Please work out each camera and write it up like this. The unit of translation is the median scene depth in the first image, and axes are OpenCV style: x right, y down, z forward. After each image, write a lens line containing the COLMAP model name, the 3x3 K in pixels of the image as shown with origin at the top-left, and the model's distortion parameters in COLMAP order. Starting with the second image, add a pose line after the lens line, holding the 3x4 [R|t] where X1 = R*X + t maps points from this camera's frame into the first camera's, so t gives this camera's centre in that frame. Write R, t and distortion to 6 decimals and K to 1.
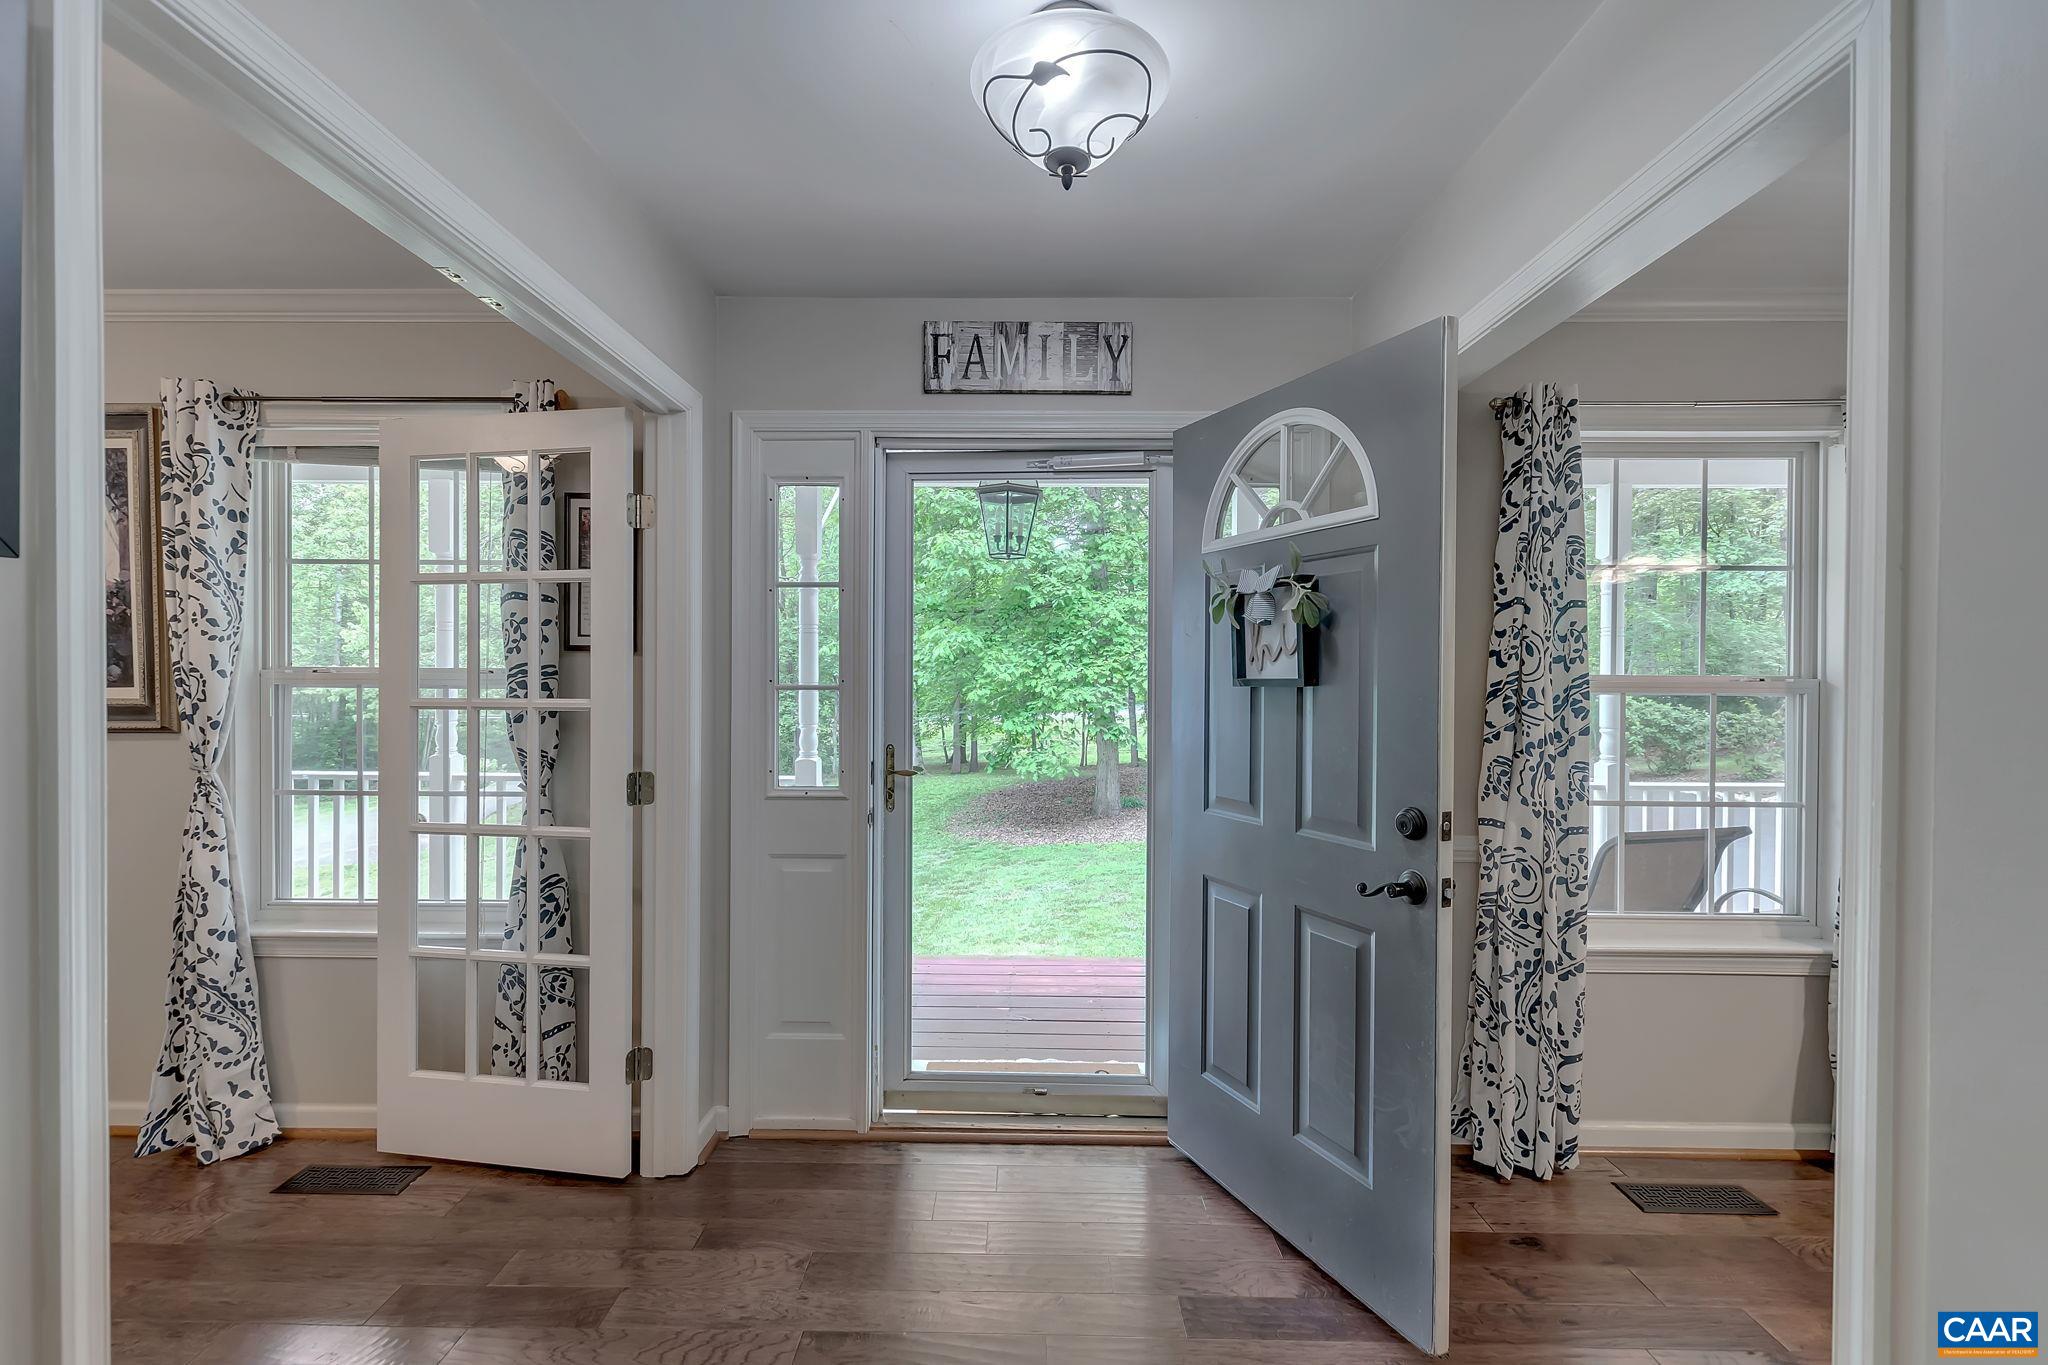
lens RADIAL K [[901.7, 0, 1024.3], [0, 901.7, 675.4], [0, 0, 1]] dist [0.002089, -0.003552]
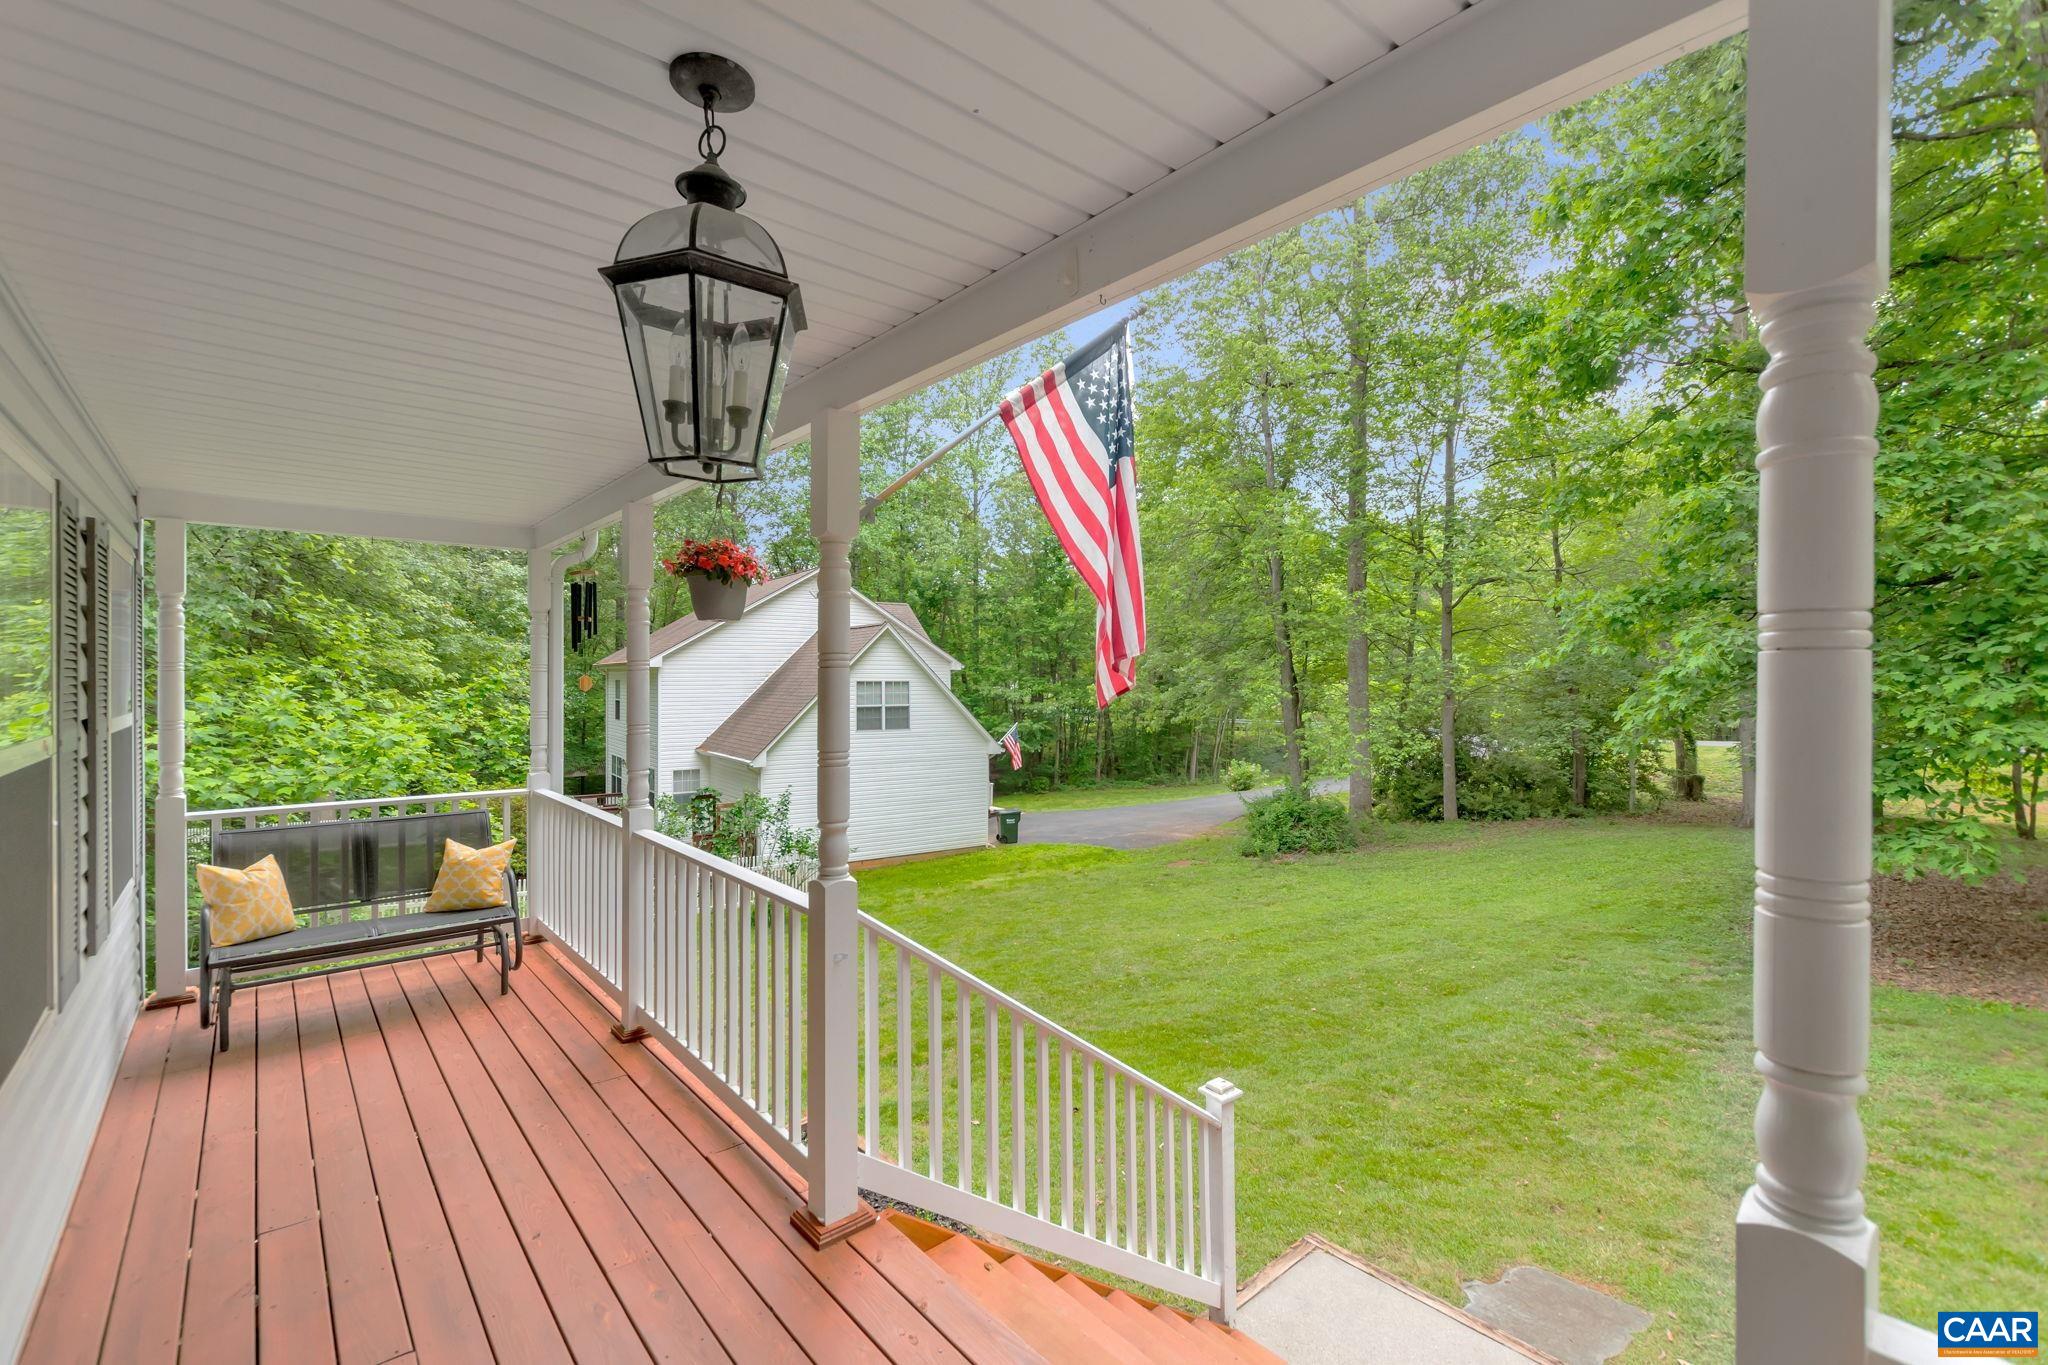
lens RADIAL K [[901.7, 0, 1023.5], [0, 901.7, 683.0], [0, 0, 1]] dist [0.002089, -0.003552]
pose [[0.661262, 0.003850, -0.750145, 0.069223], [-0.010926, 0.999930, -0.004499, -0.001024], [0.750075, 0.011171, 0.661258, 0.194017]]
